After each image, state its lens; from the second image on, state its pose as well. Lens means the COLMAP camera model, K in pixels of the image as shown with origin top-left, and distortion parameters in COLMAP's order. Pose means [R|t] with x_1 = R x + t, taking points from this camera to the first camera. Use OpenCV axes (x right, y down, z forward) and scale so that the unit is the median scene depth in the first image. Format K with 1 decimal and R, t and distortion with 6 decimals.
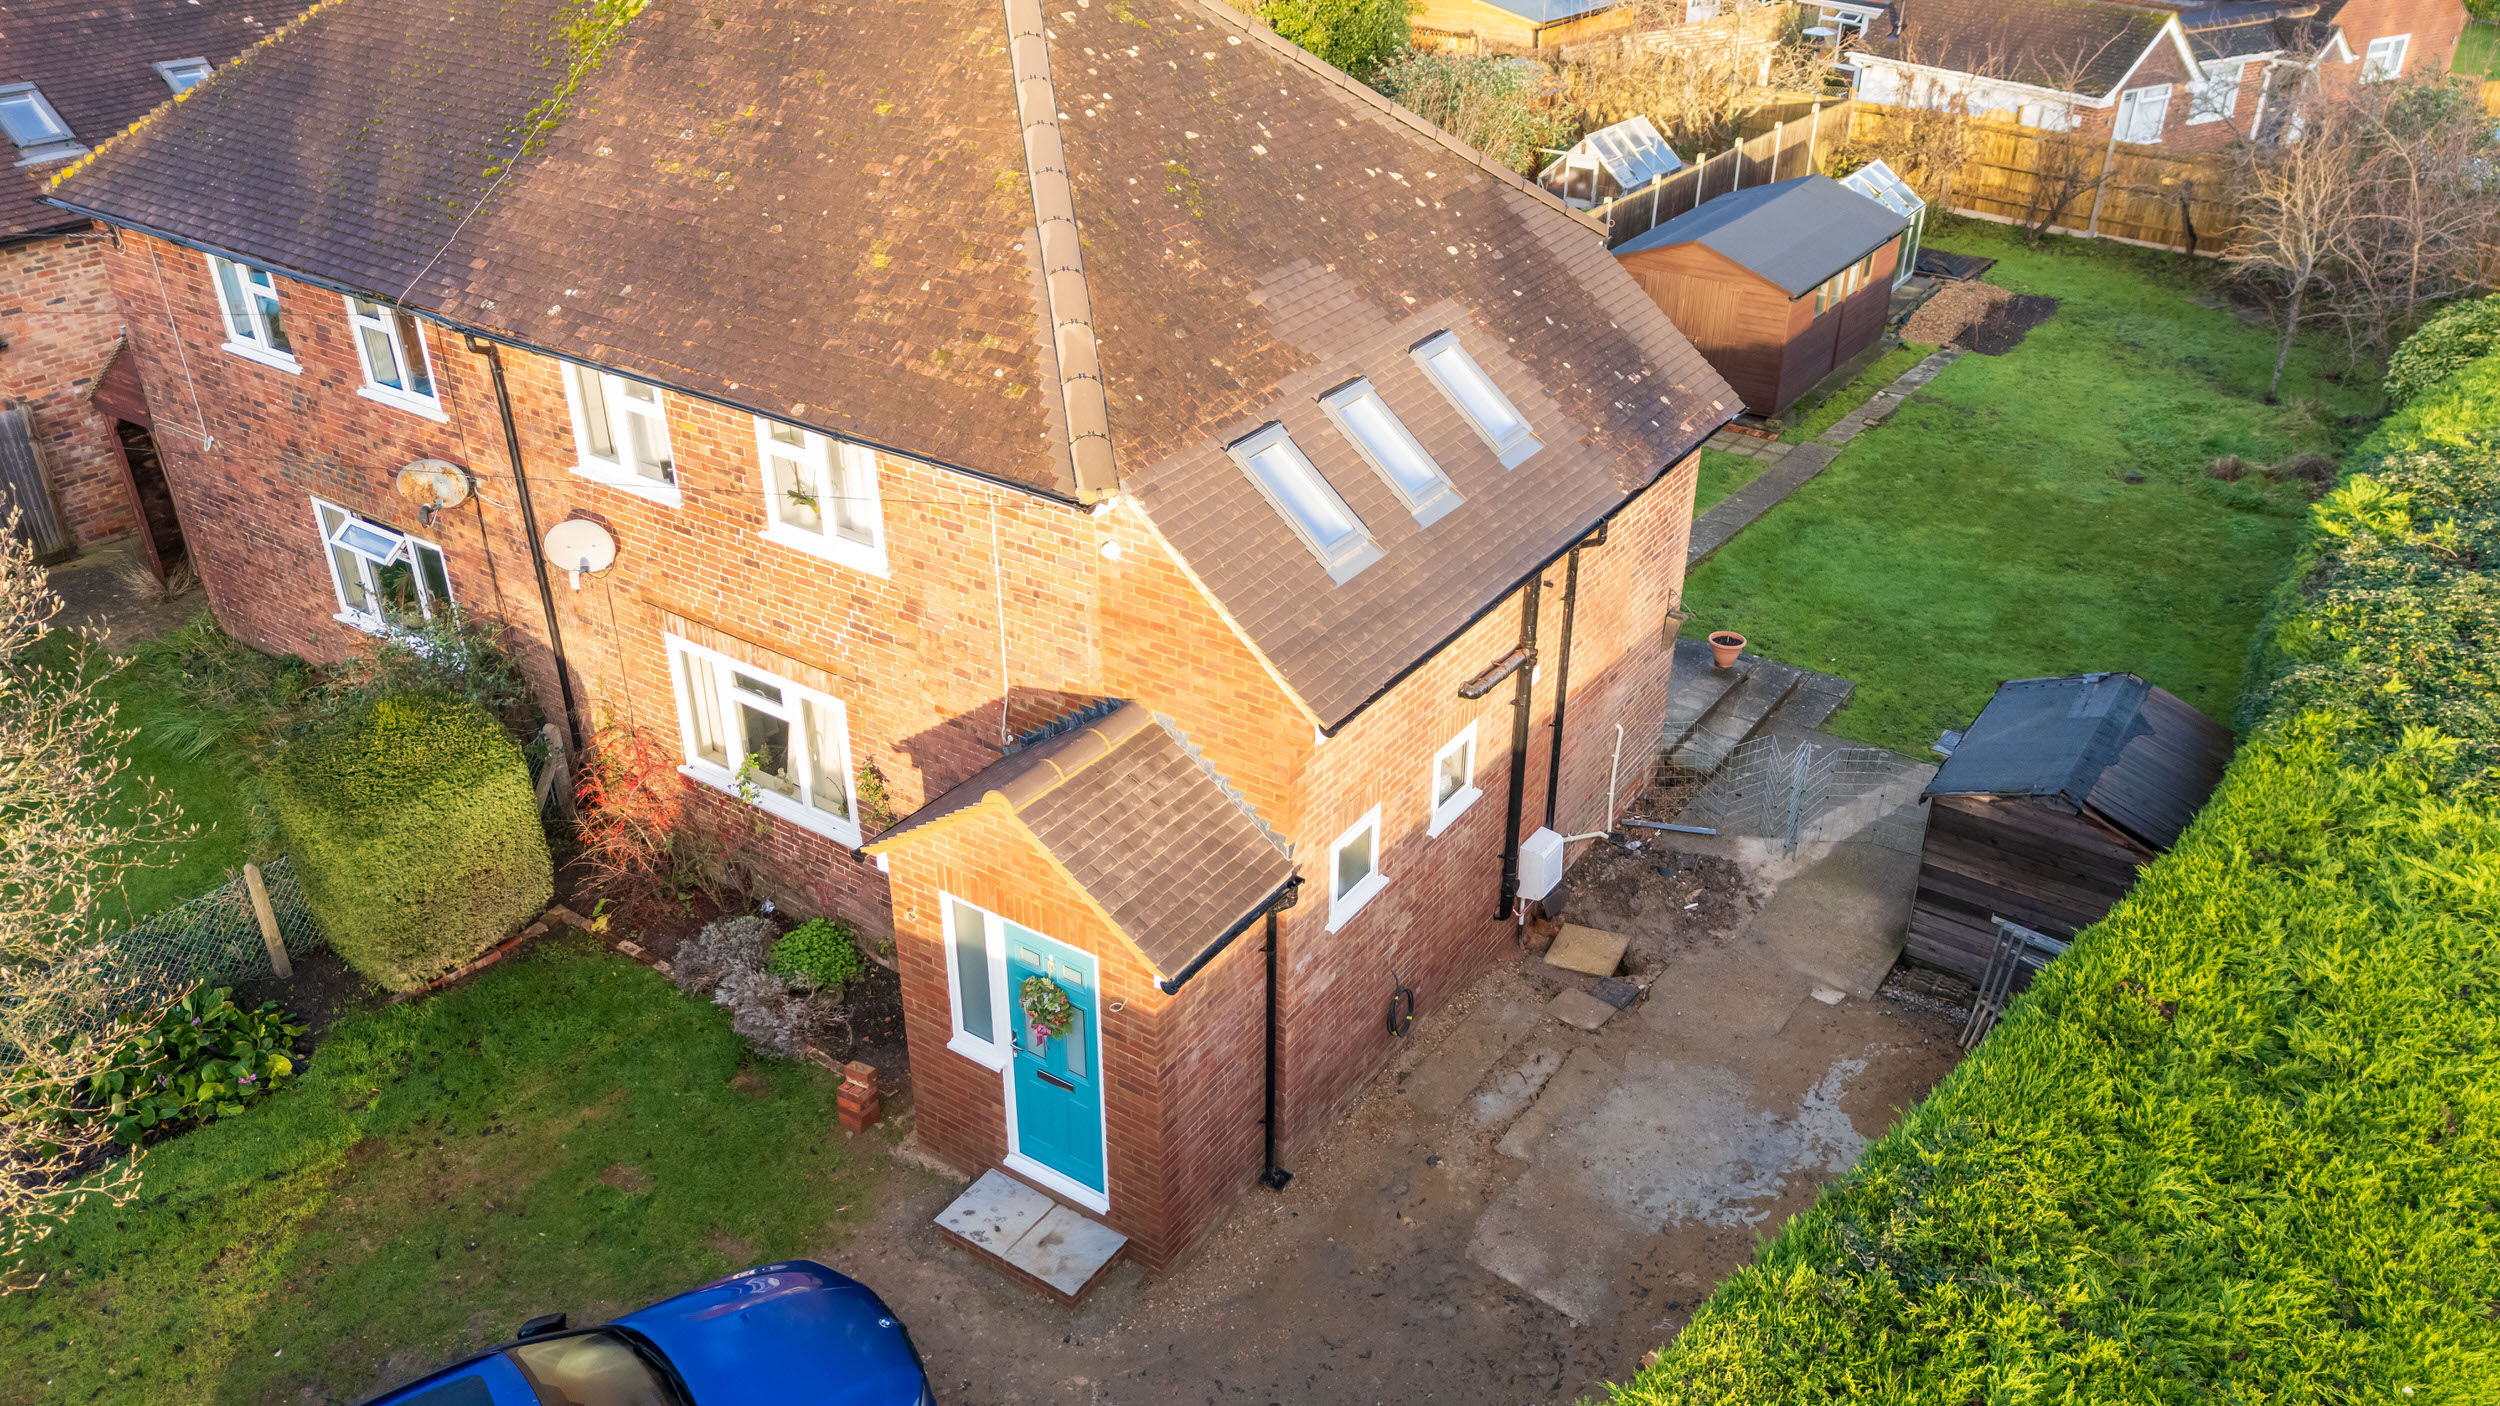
lens RADIAL K [[1833.2, 0, 1250.0], [0, 1833.2, 703.0], [0, 0, 1]] dist [0.090525, -0.093406]
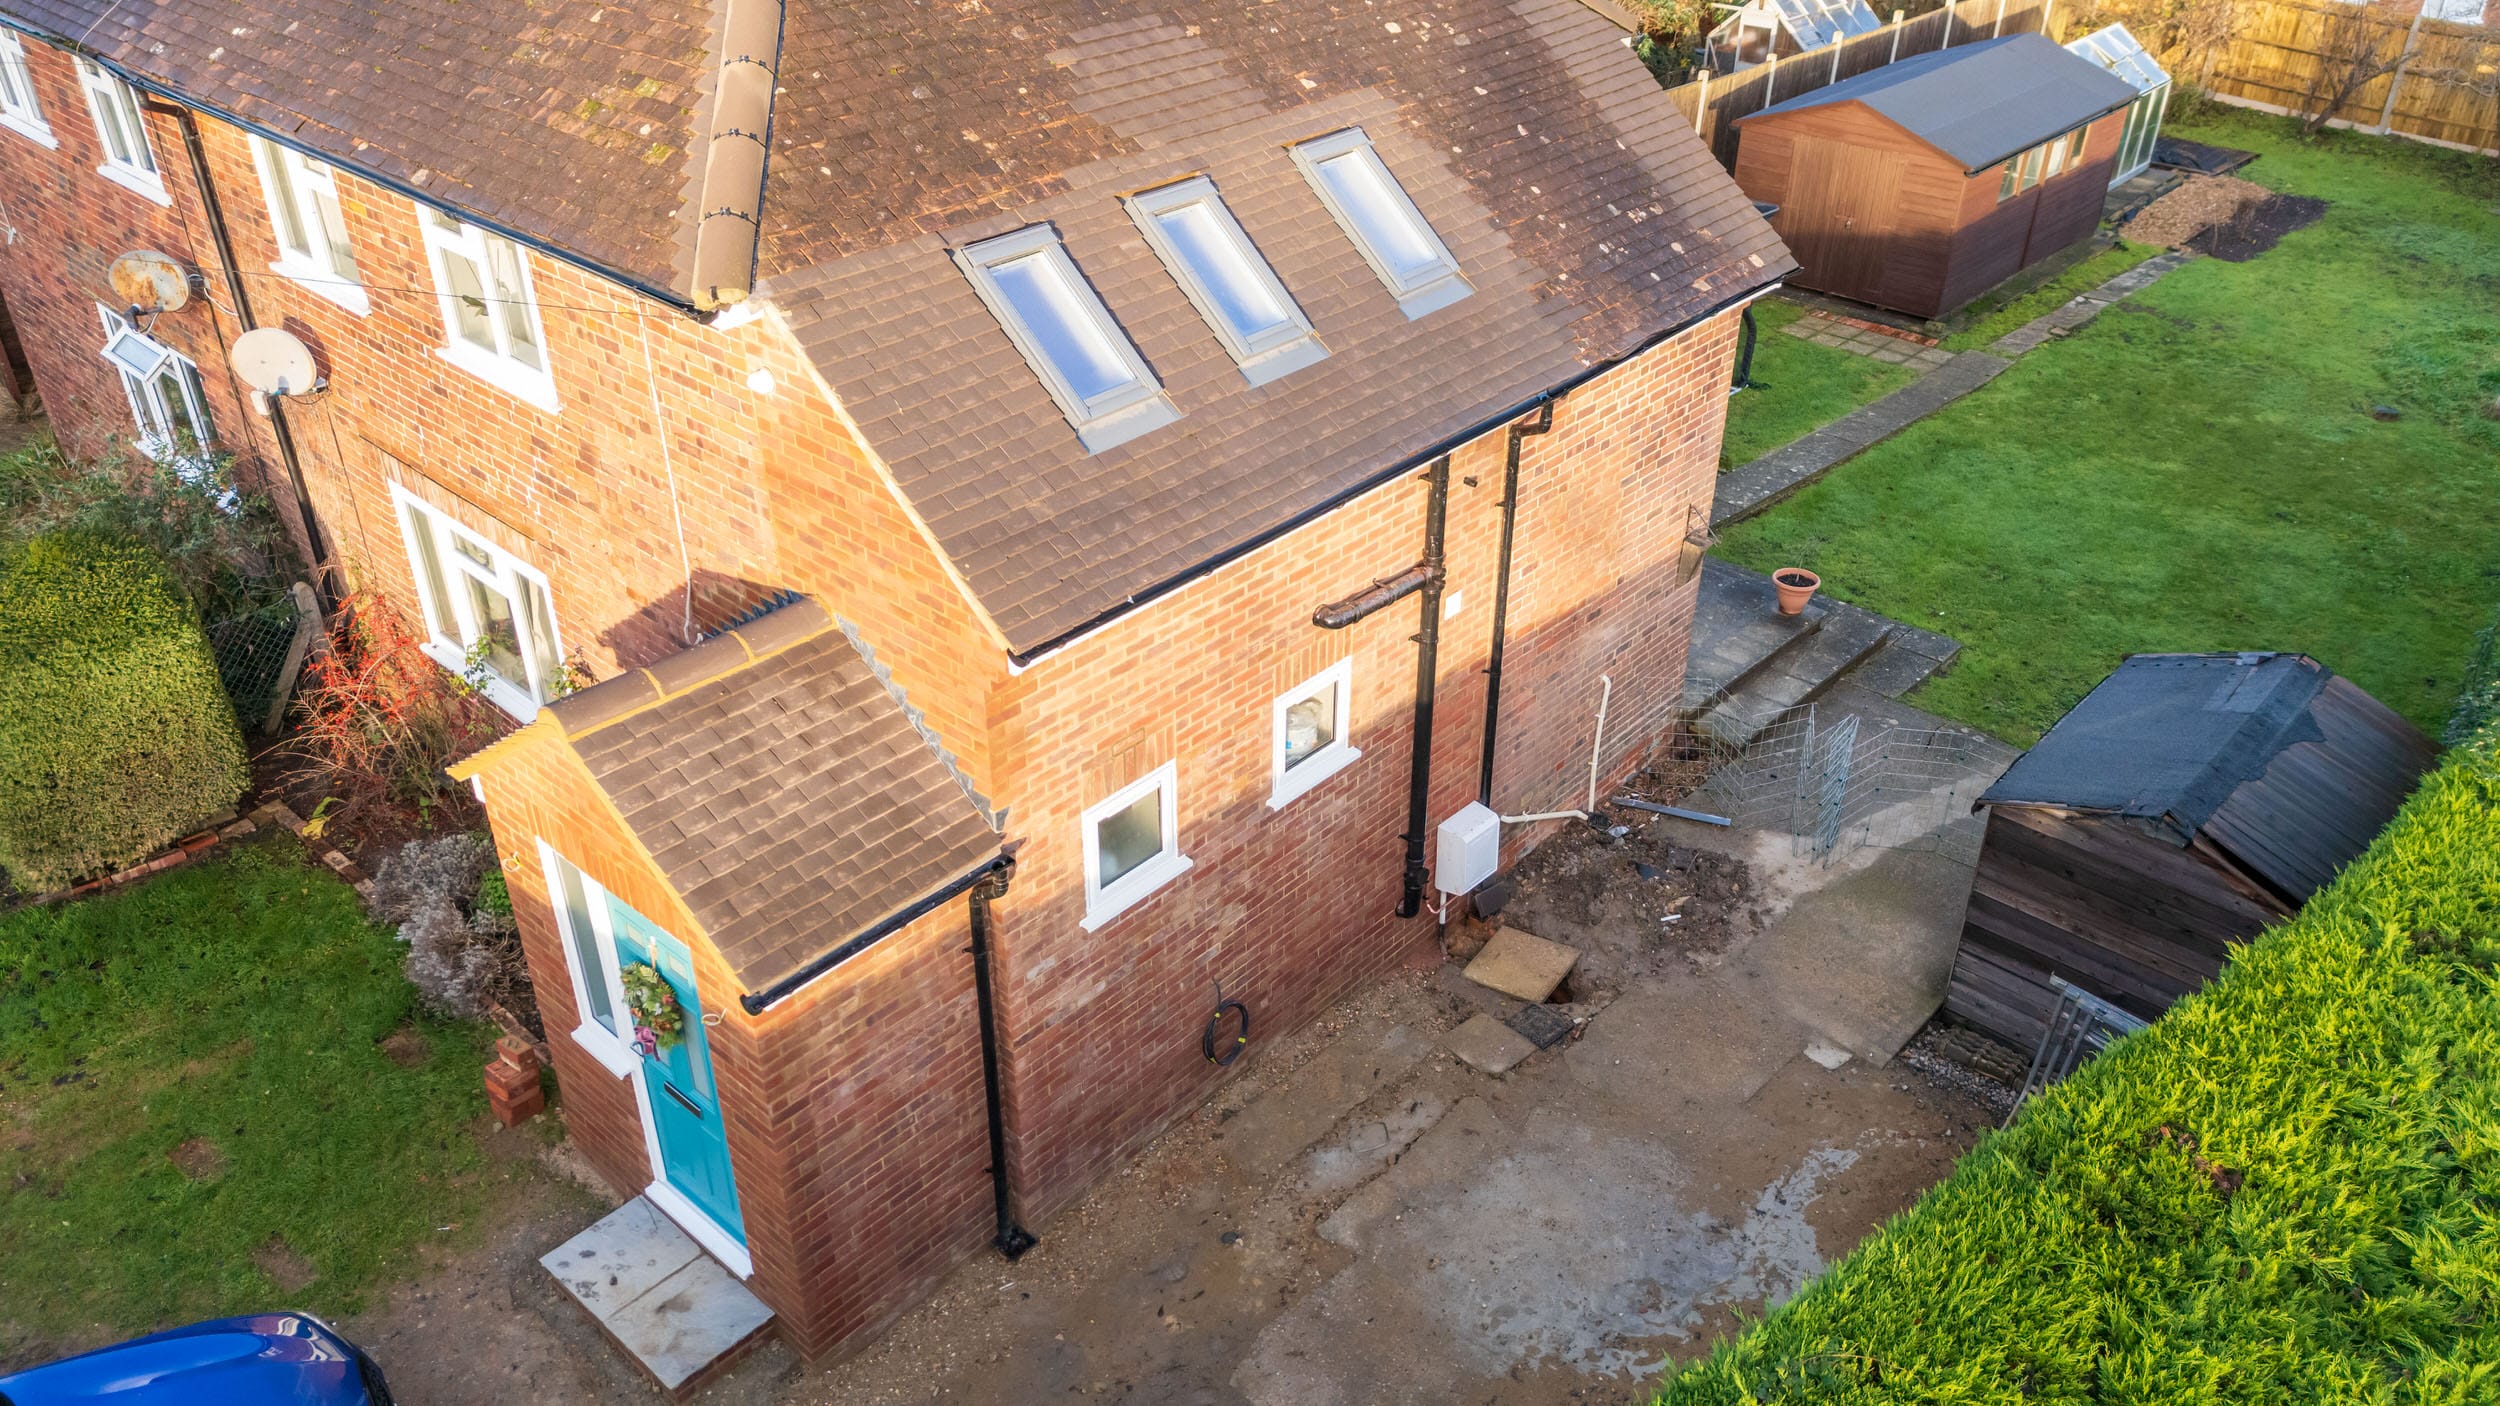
lens RADIAL K [[1834.7, 0, 1247.0], [0, 1834.7, 709.1], [0, 0, 1]] dist [0.079568, -0.077552]
pose [[0.990486, 0.073982, -0.116037, 0.168308], [-0.068159, 0.996246, 0.053372, -0.006682], [0.119550, -0.044955, 0.991810, 0.250768]]
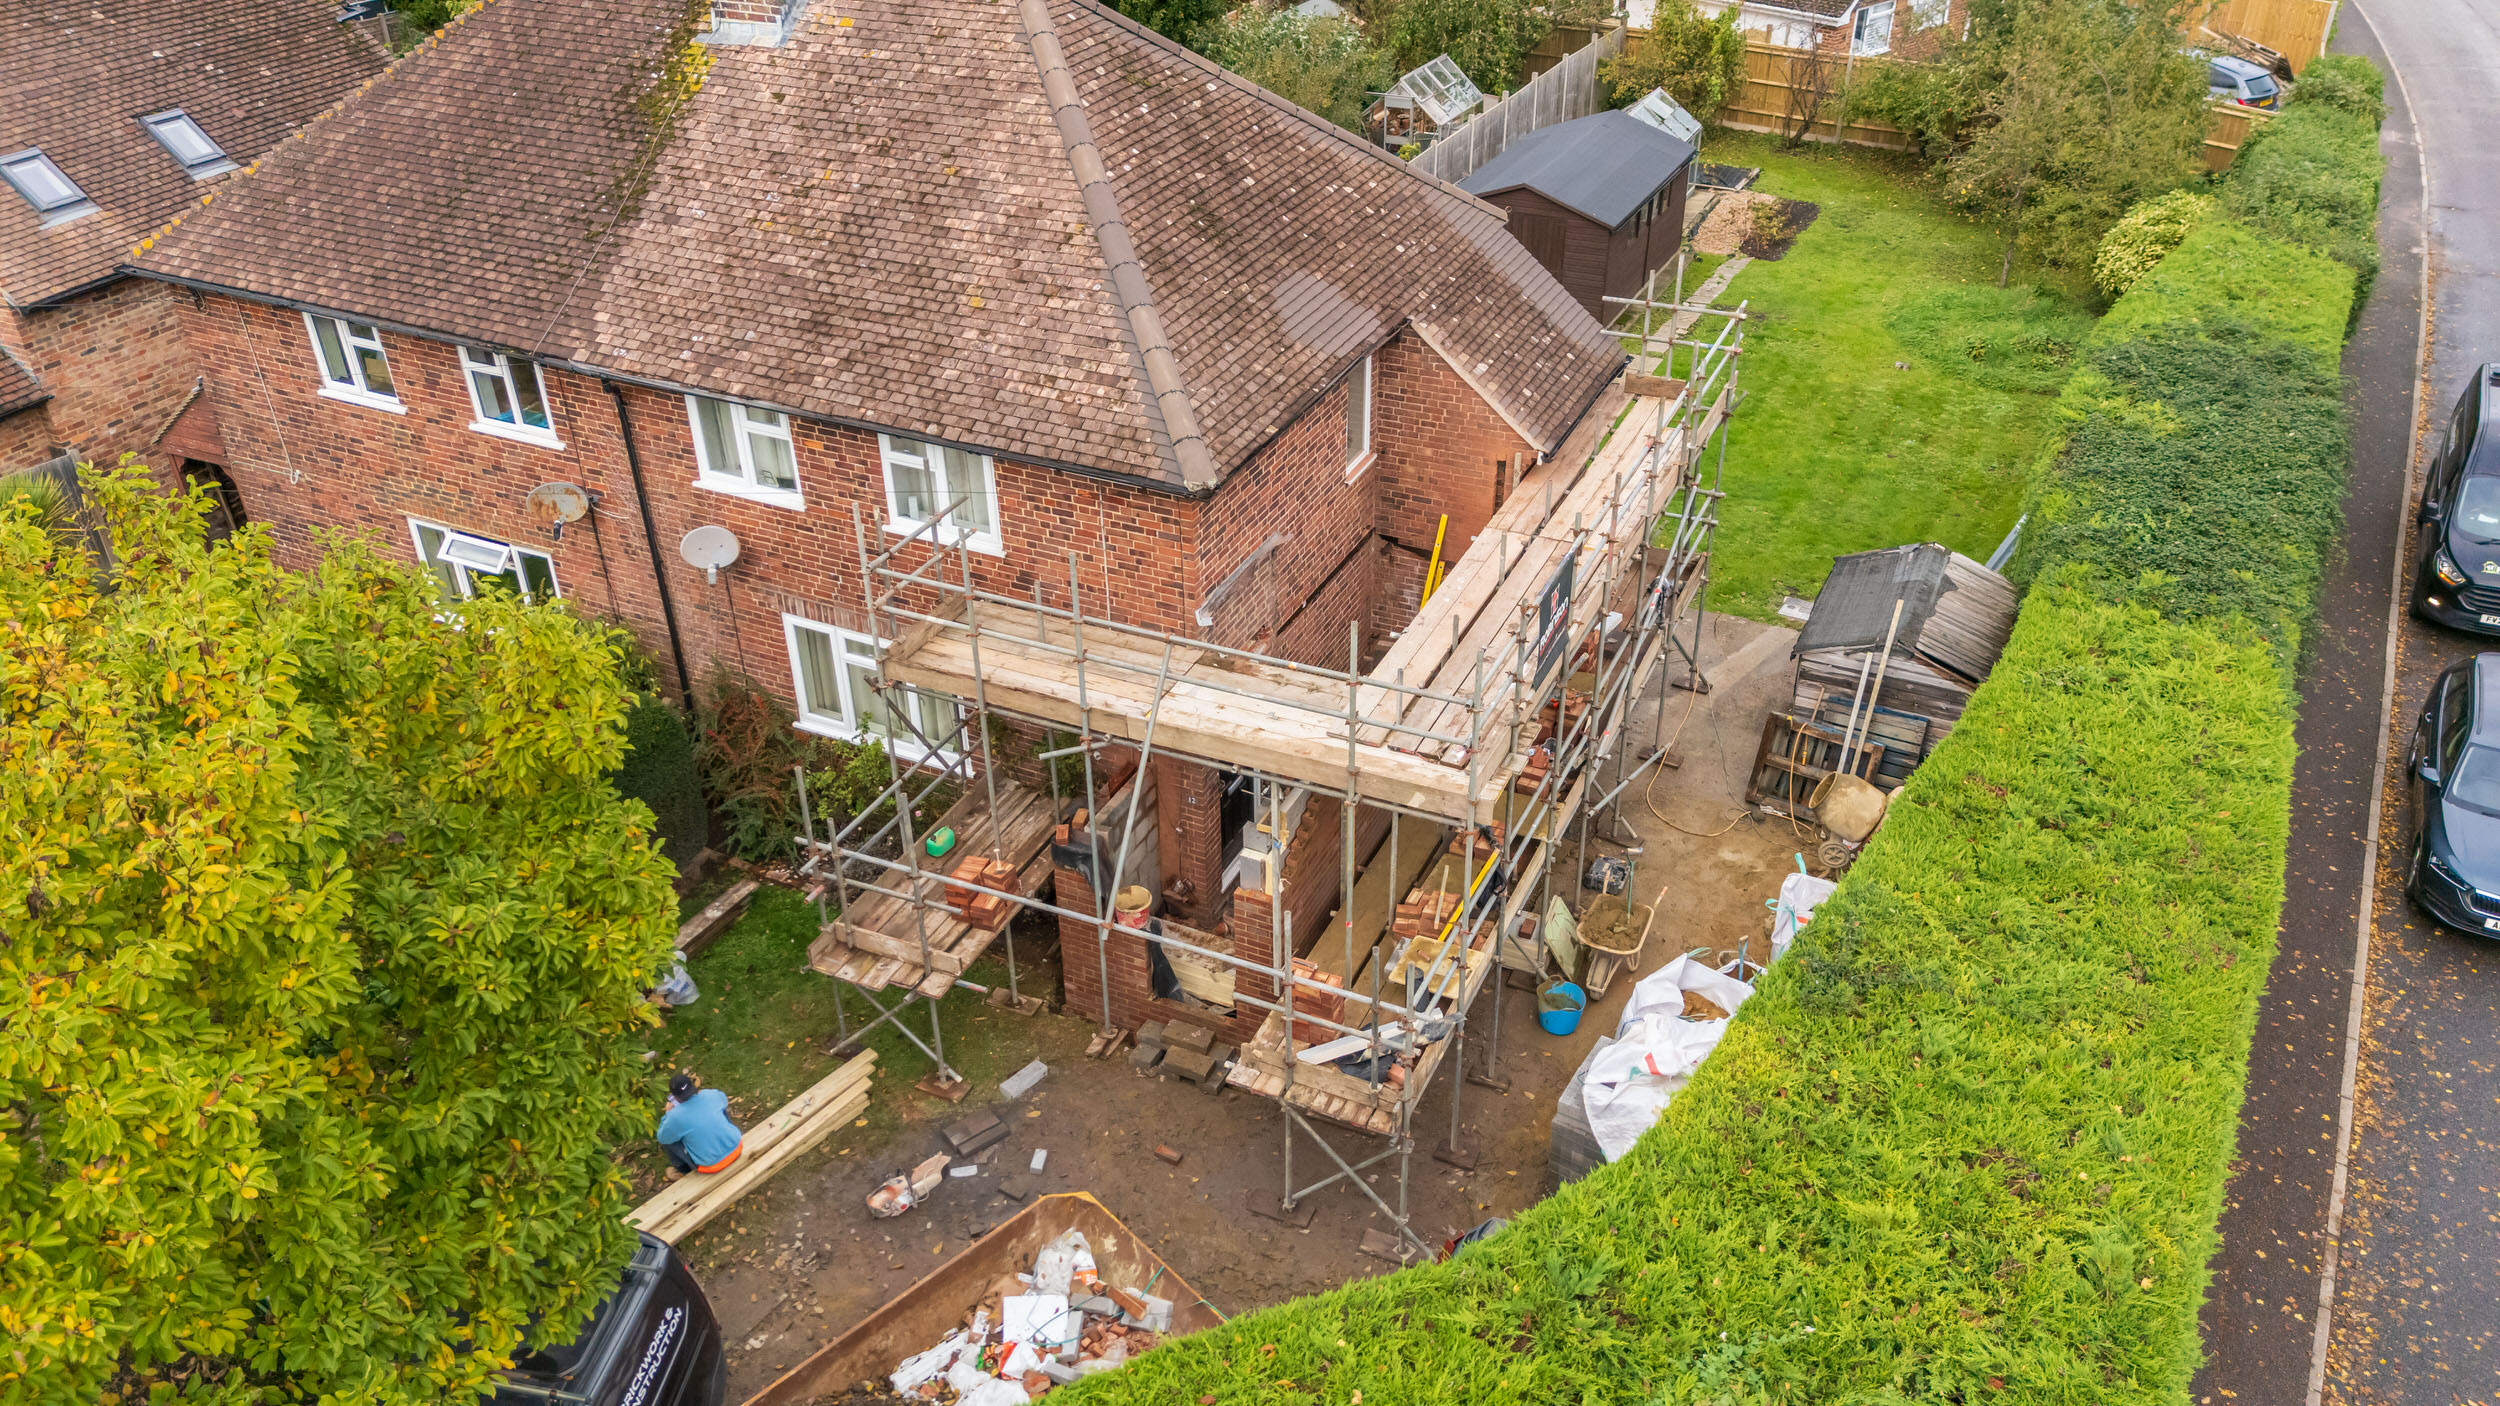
lens RADIAL K [[1833.2, 0, 1250.0], [0, 1833.2, 703.0], [0, 0, 1]] dist [0.090525, -0.093406]
pose [[0.988806, -0.093736, 0.116085, -0.171545], [0.087148, 0.994351, 0.060599, -0.027809], [-0.121109, -0.049804, 0.991389, -0.243167]]
